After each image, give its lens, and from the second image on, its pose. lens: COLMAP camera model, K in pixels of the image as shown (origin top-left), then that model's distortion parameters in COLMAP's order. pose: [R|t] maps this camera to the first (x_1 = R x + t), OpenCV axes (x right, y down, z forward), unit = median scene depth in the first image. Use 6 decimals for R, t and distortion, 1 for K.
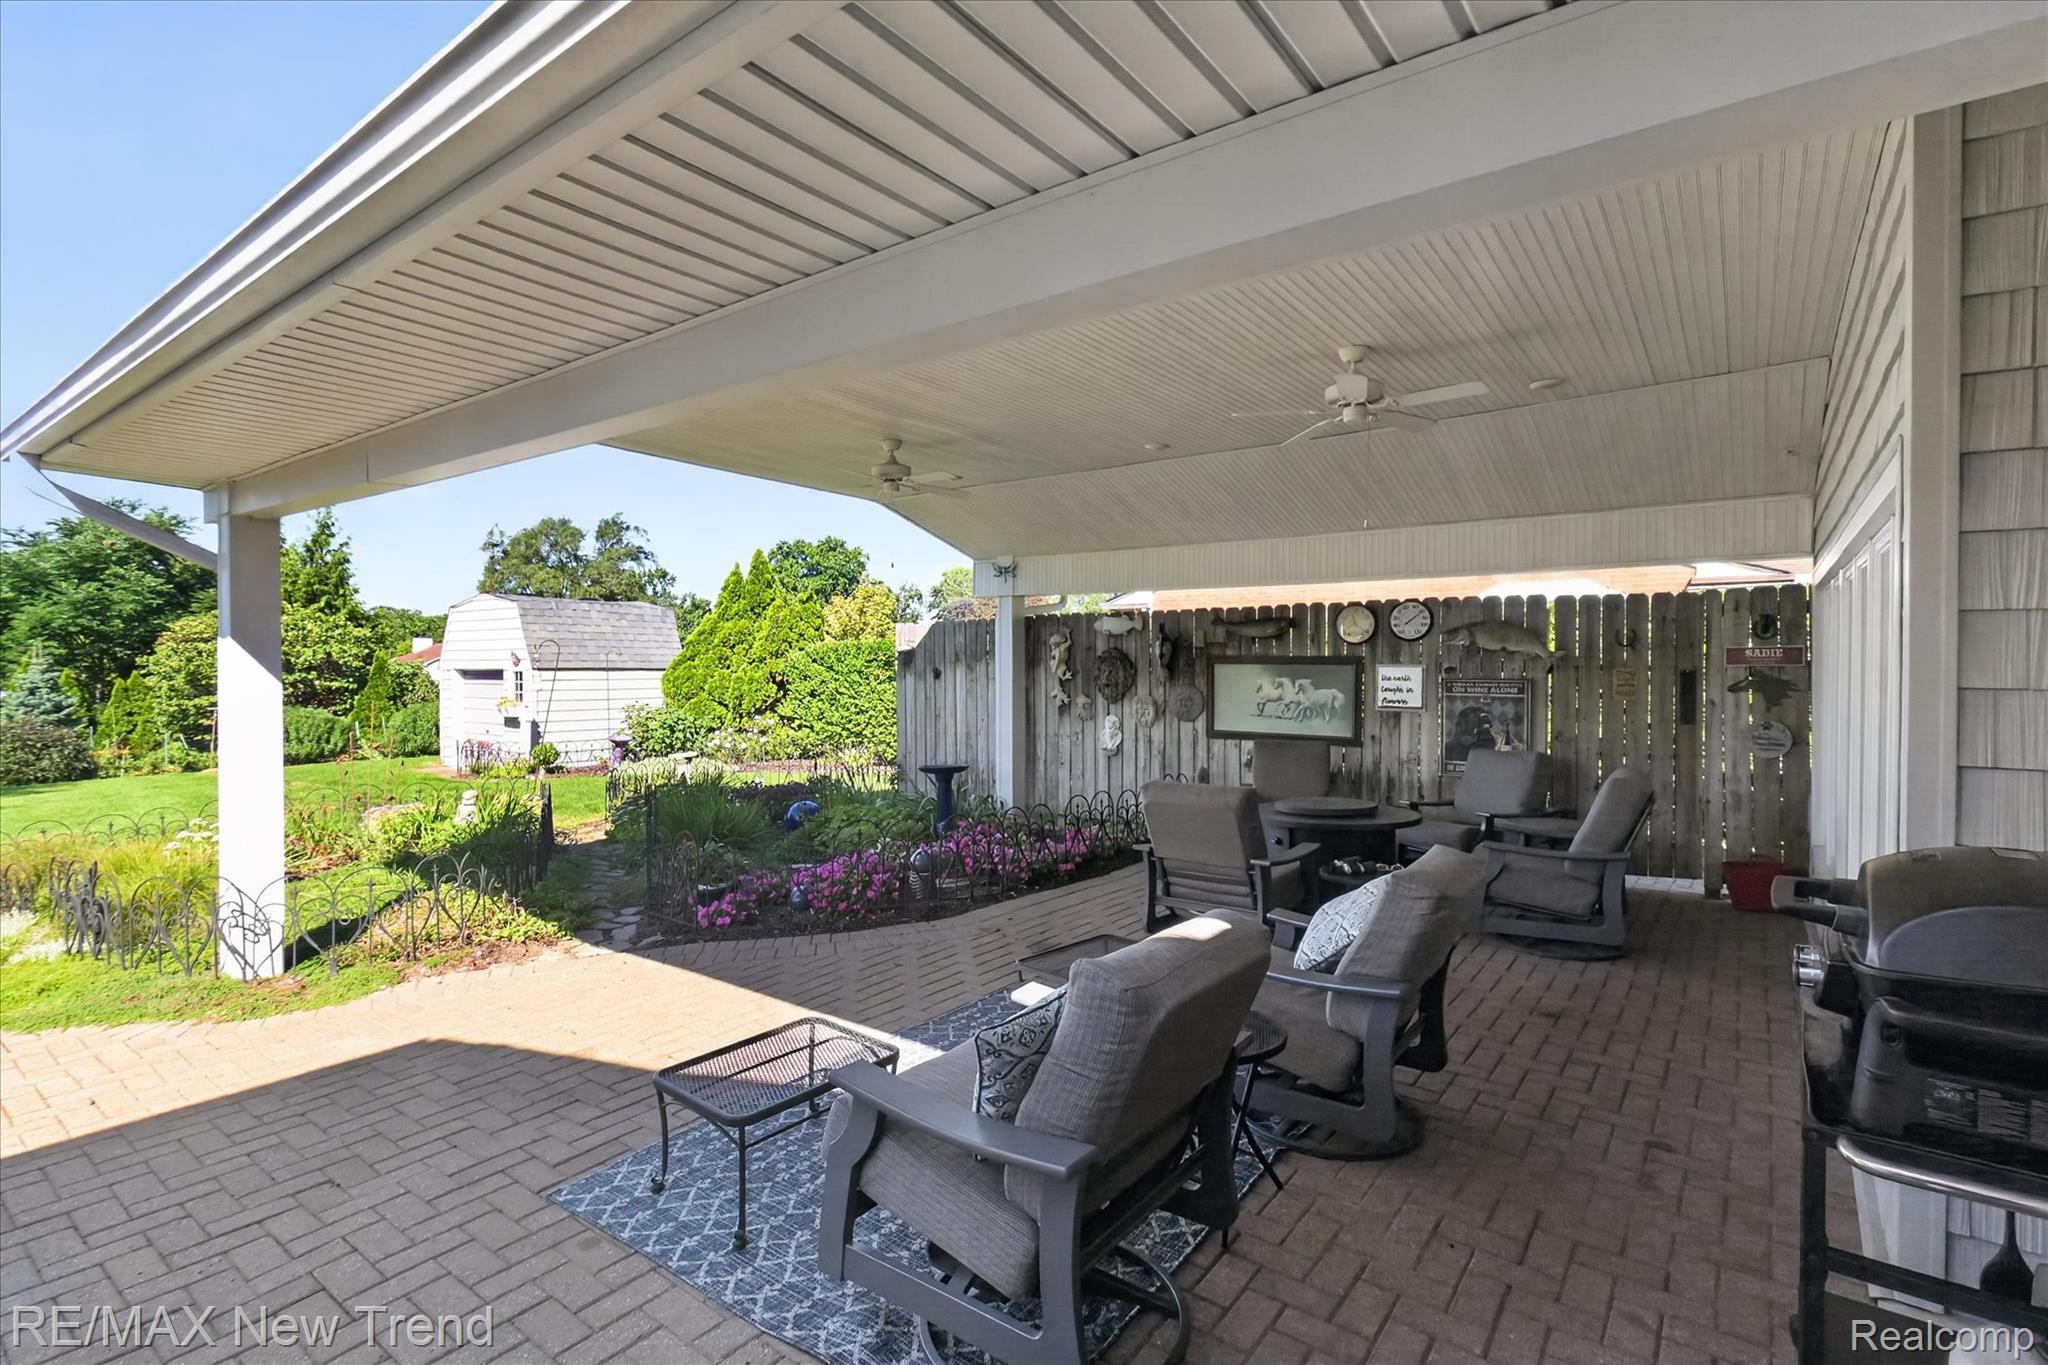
lens RADIAL K [[968.3, 0, 1065.5], [0, 968.3, 676.2], [0, 0, 1]] dist [0.005853, 0.002600]
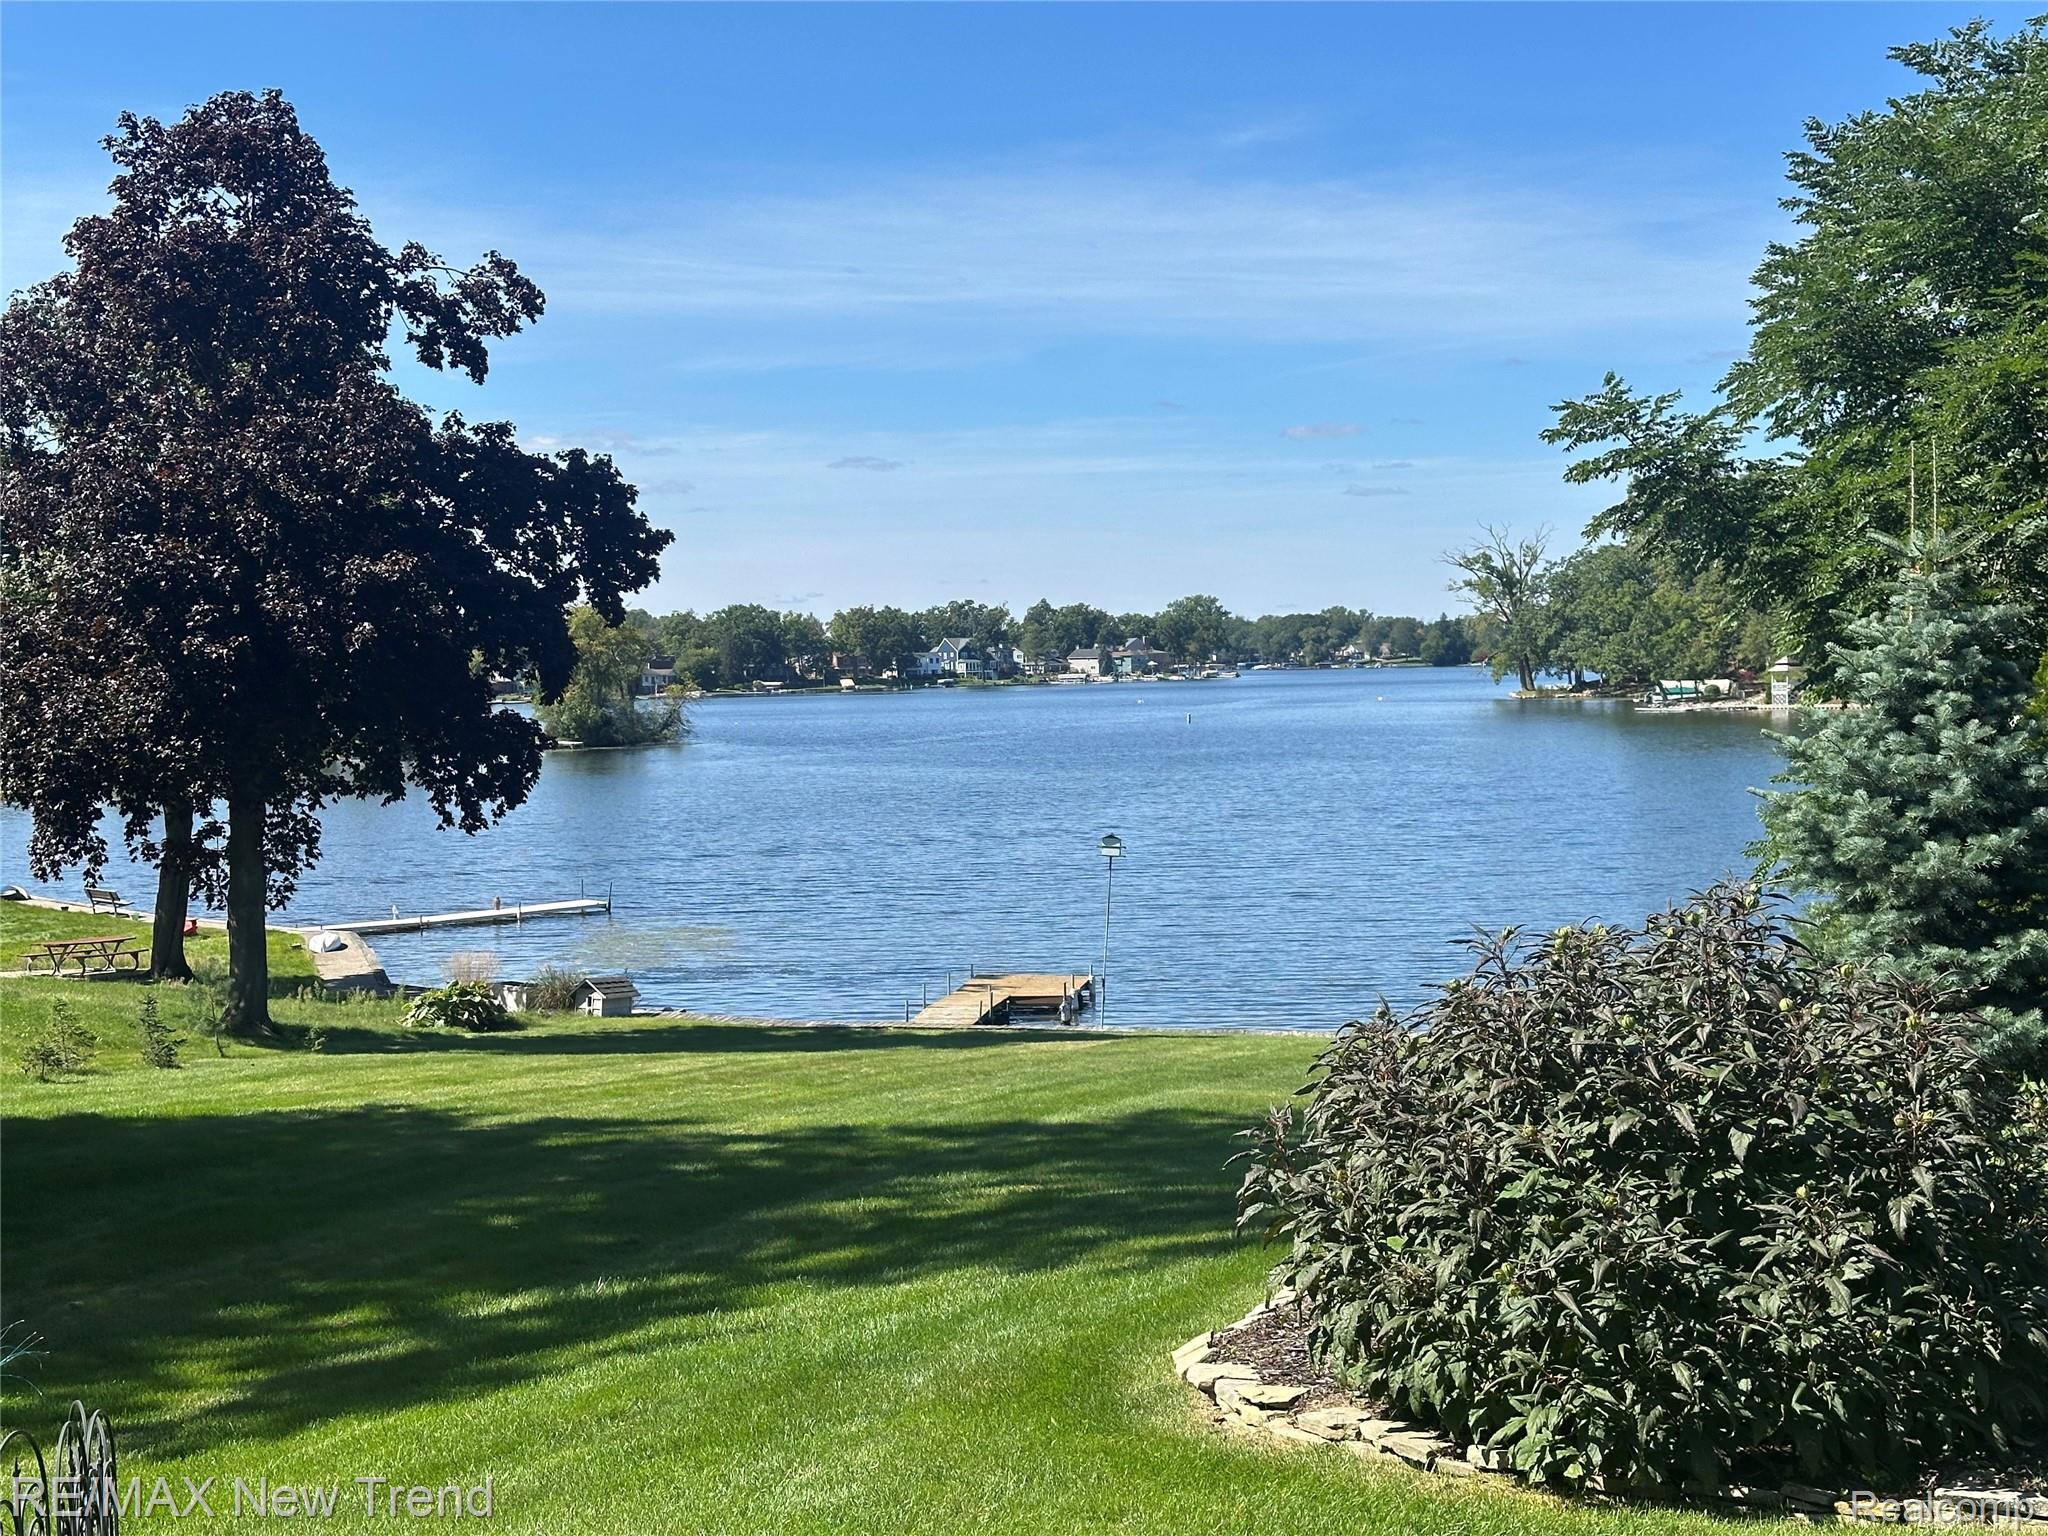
lens RADIAL K [[2780.5, 0, 1022.2], [0, 2780.5, 681.8], [0, 0, 1]] dist [0.077871, 0.000000]
pose [[0.361376, -0.008846, -0.932378, -0.822031], [0.016428, 0.999860, -0.003119, 0.012158], [0.932275, -0.014190, 0.361471, 0.863061]]
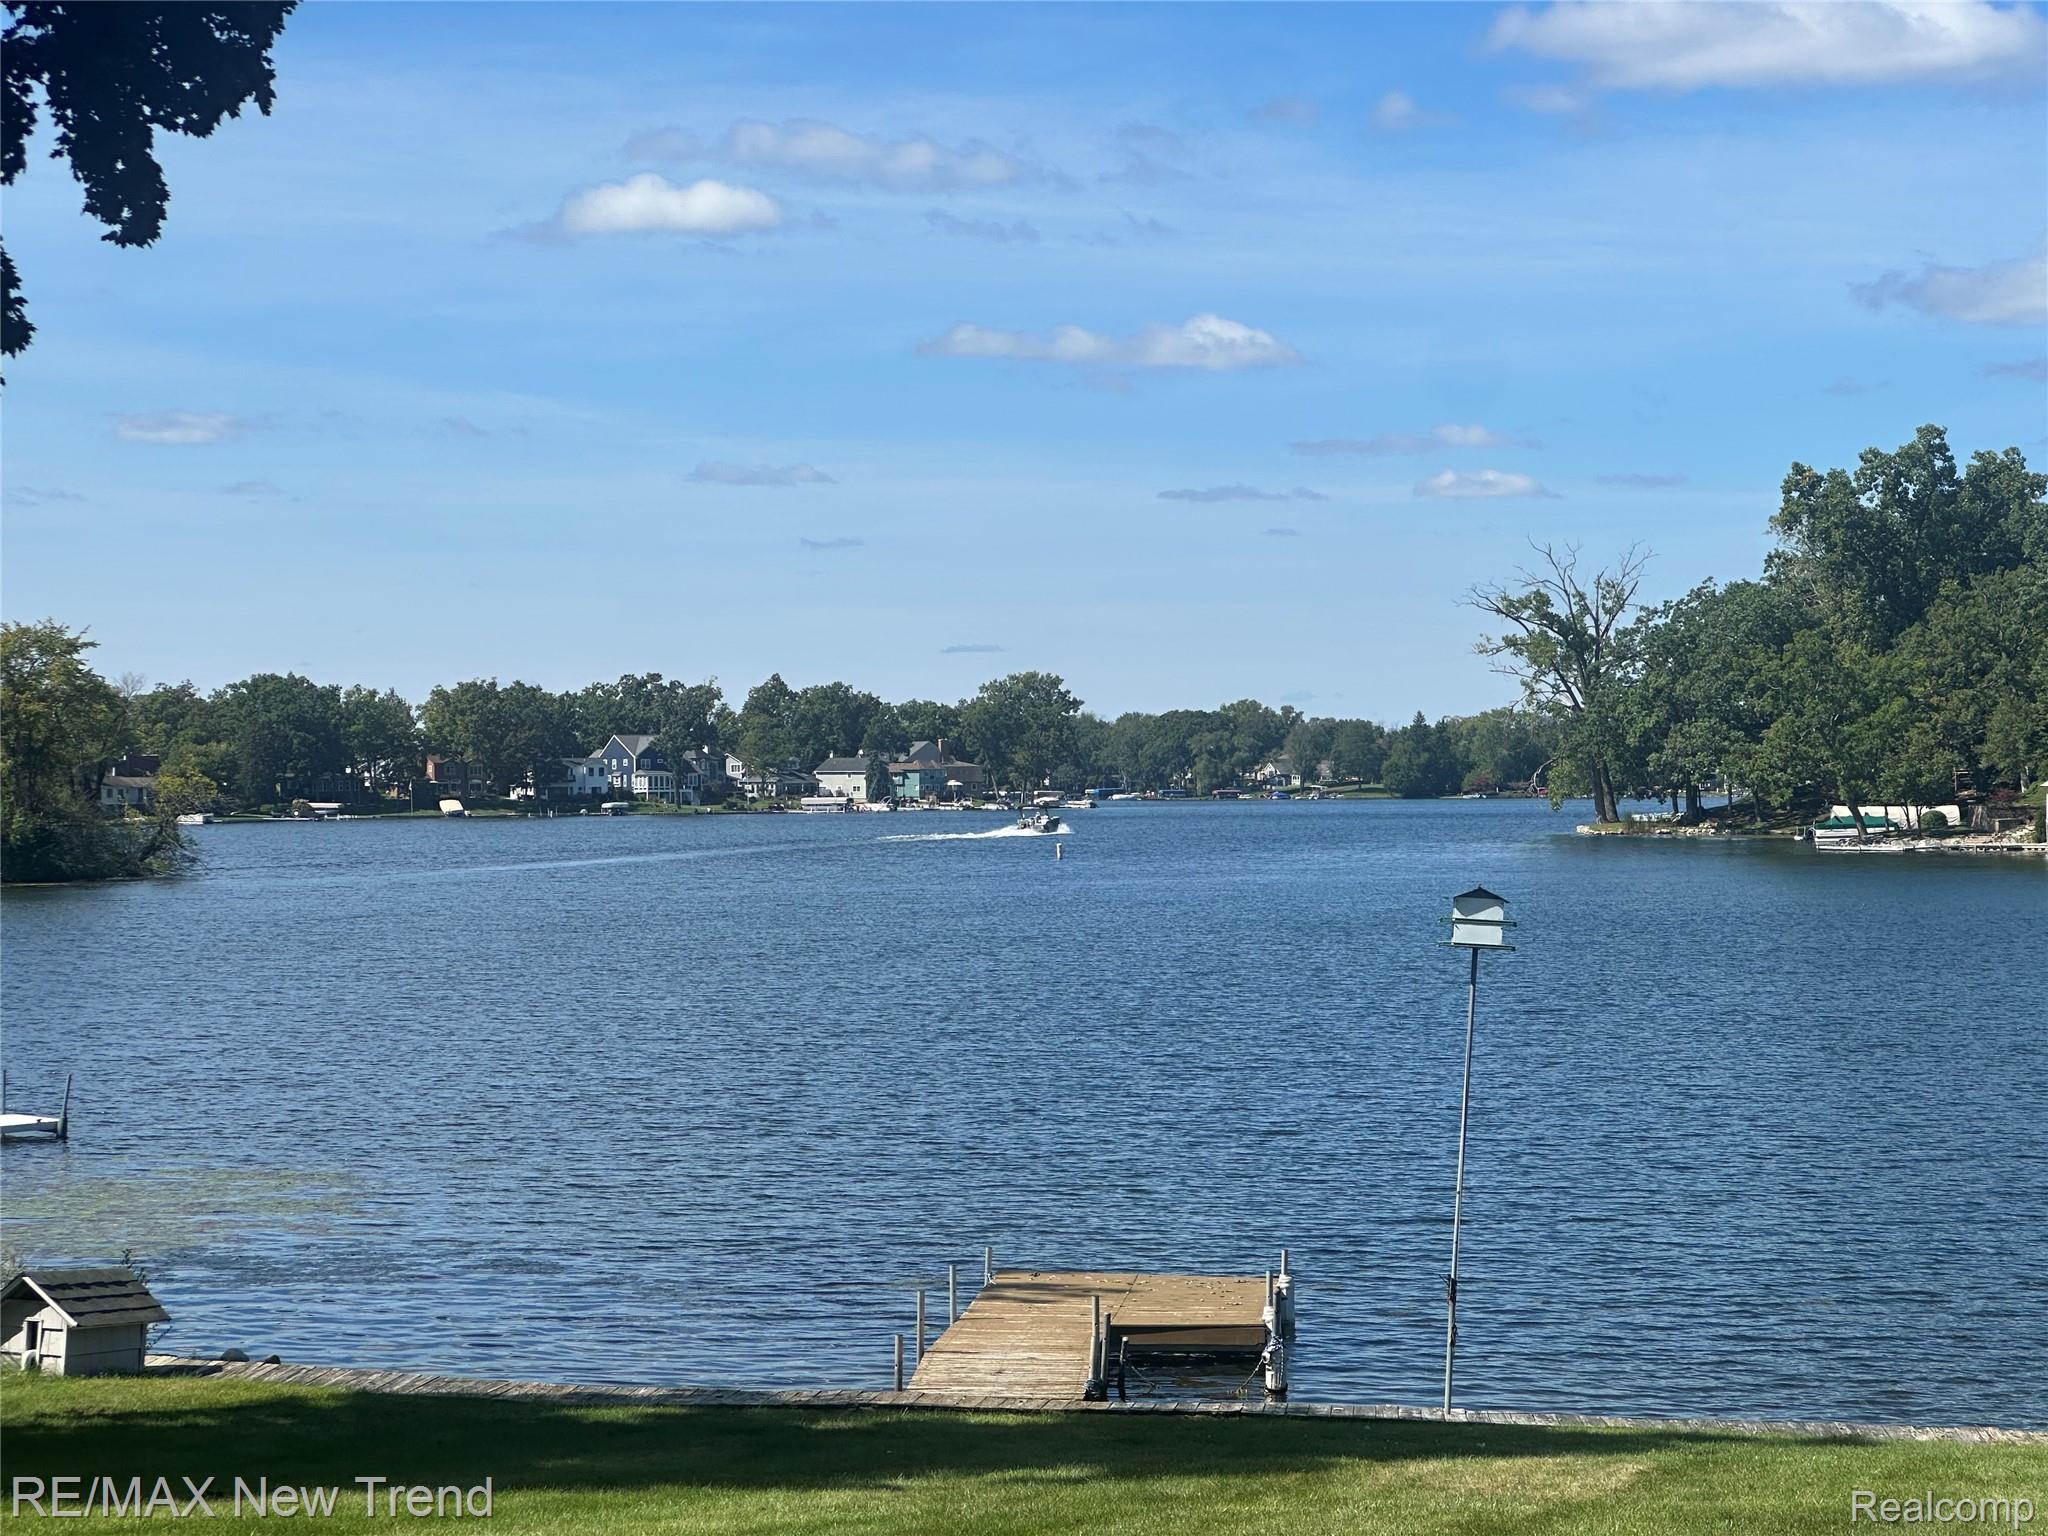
lens RADIAL K [[4184.1, 0, 1017.2], [0, 4184.1, 757.2], [0, 0, 1]] dist [0.133144, 0.000000]
pose [[0.435801, -0.023649, -0.899732, -1.853012], [0.001119, 0.999668, -0.025734, 0.125966], [0.900042, 0.010208, 0.435683, 1.076027]]
